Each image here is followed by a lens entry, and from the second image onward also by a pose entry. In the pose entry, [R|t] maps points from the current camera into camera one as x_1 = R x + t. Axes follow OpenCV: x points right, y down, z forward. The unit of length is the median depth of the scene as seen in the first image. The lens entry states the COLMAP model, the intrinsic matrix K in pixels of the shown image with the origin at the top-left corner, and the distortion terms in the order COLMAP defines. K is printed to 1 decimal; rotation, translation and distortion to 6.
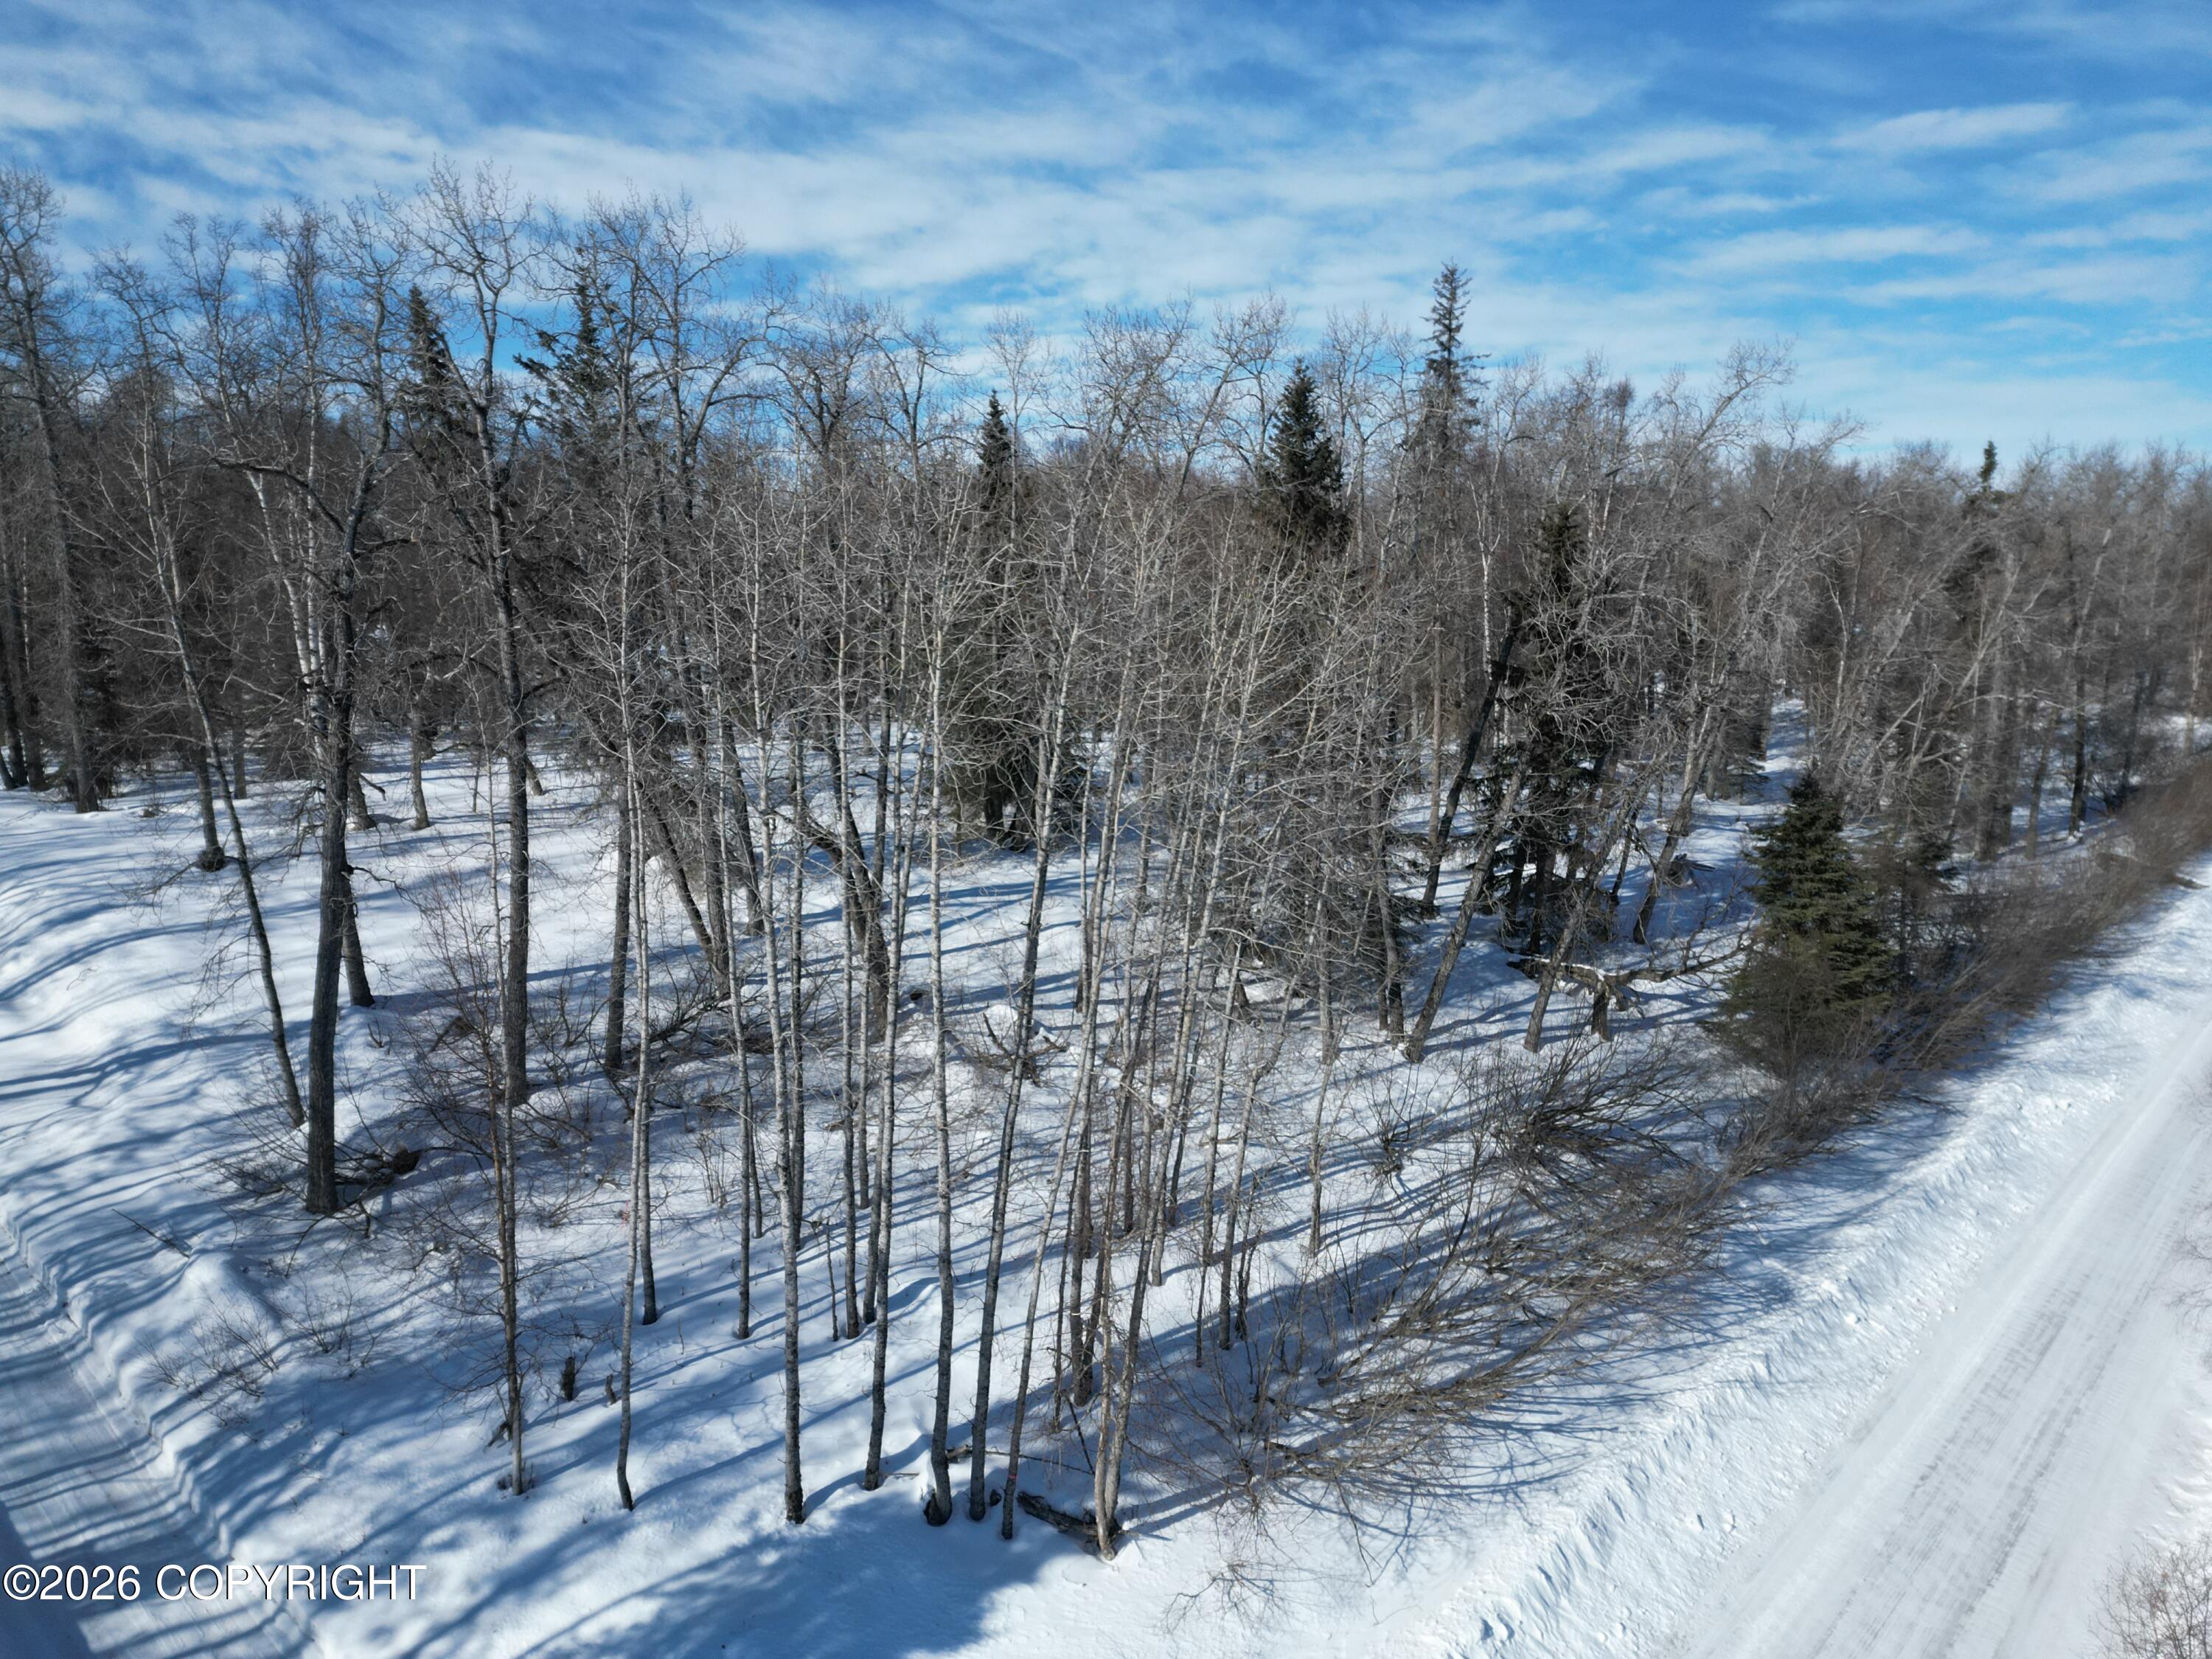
lens RADIAL K [[1535.6, 0, 1106.0], [0, 1535.6, 829.5], [0, 0, 1]] dist [0.068680, -0.060832]
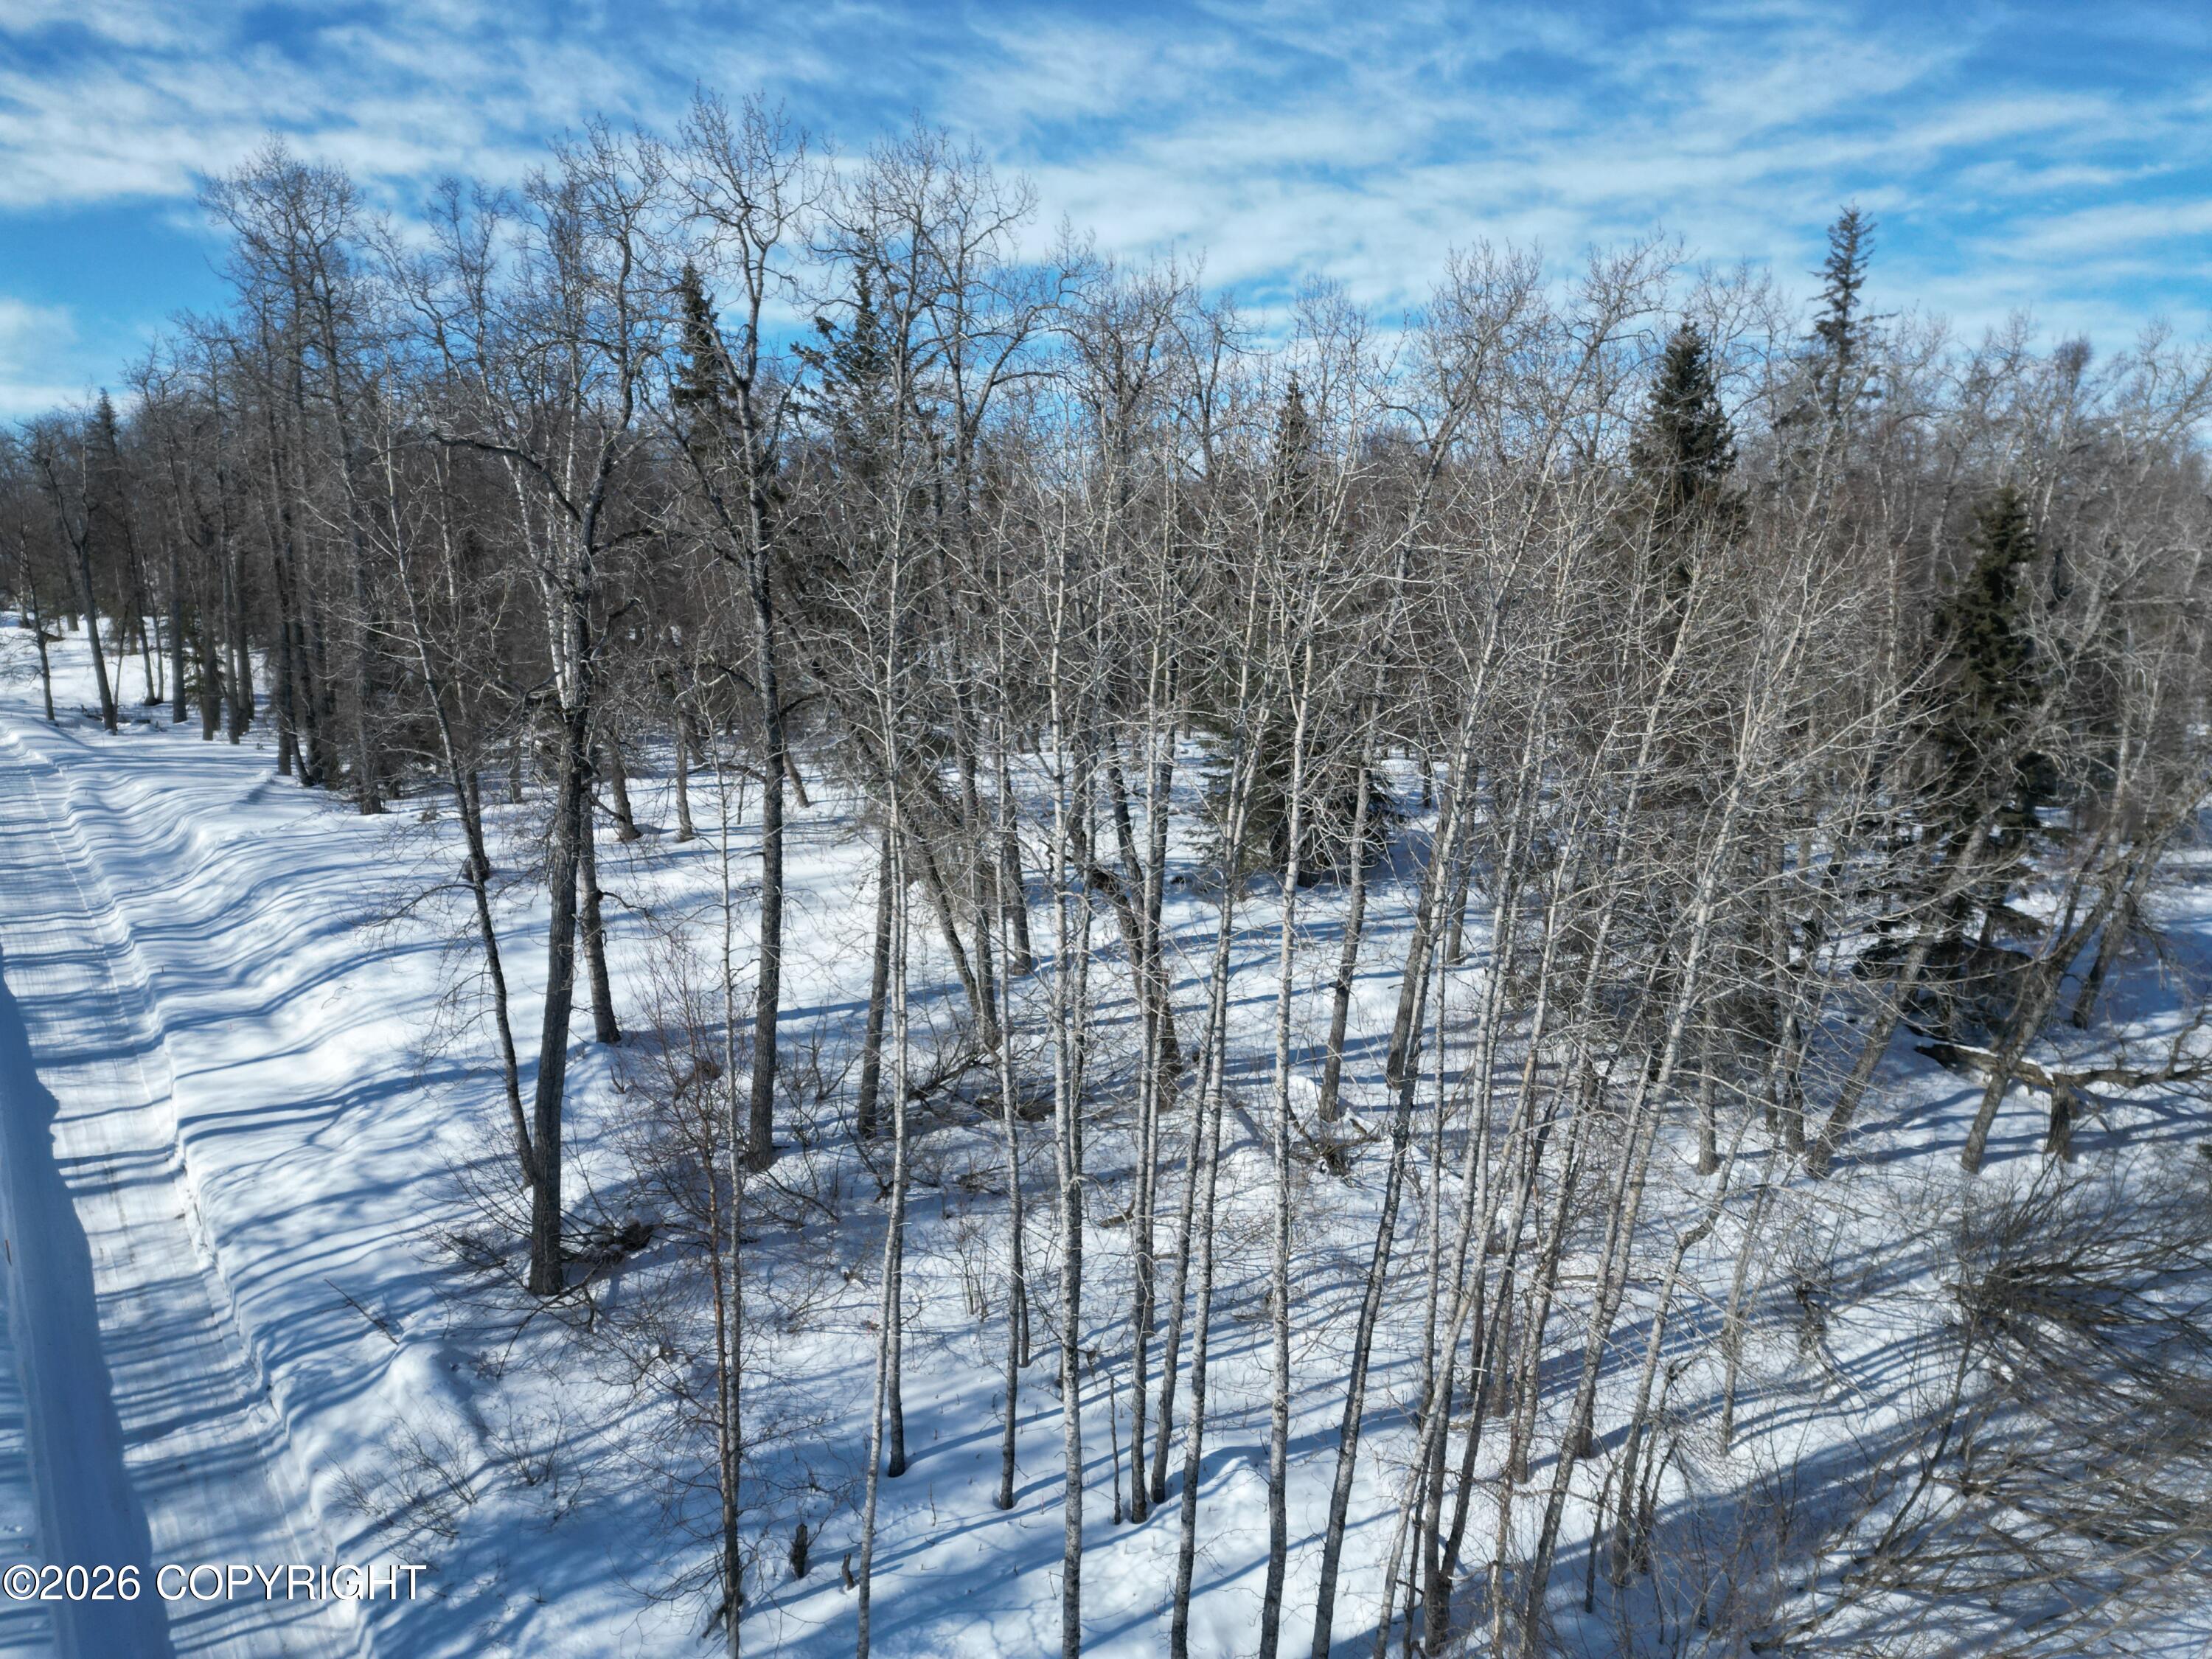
lens RADIAL K [[1535.6, 0, 1106.0], [0, 1535.6, 829.5], [0, 0, 1]] dist [0.068680, -0.060832]
pose [[0.986464, 0.029368, -0.161327, -0.049051], [-0.029827, 0.999555, -0.000421, -0.023674], [0.161243, 0.005227, 0.986901, 0.162207]]
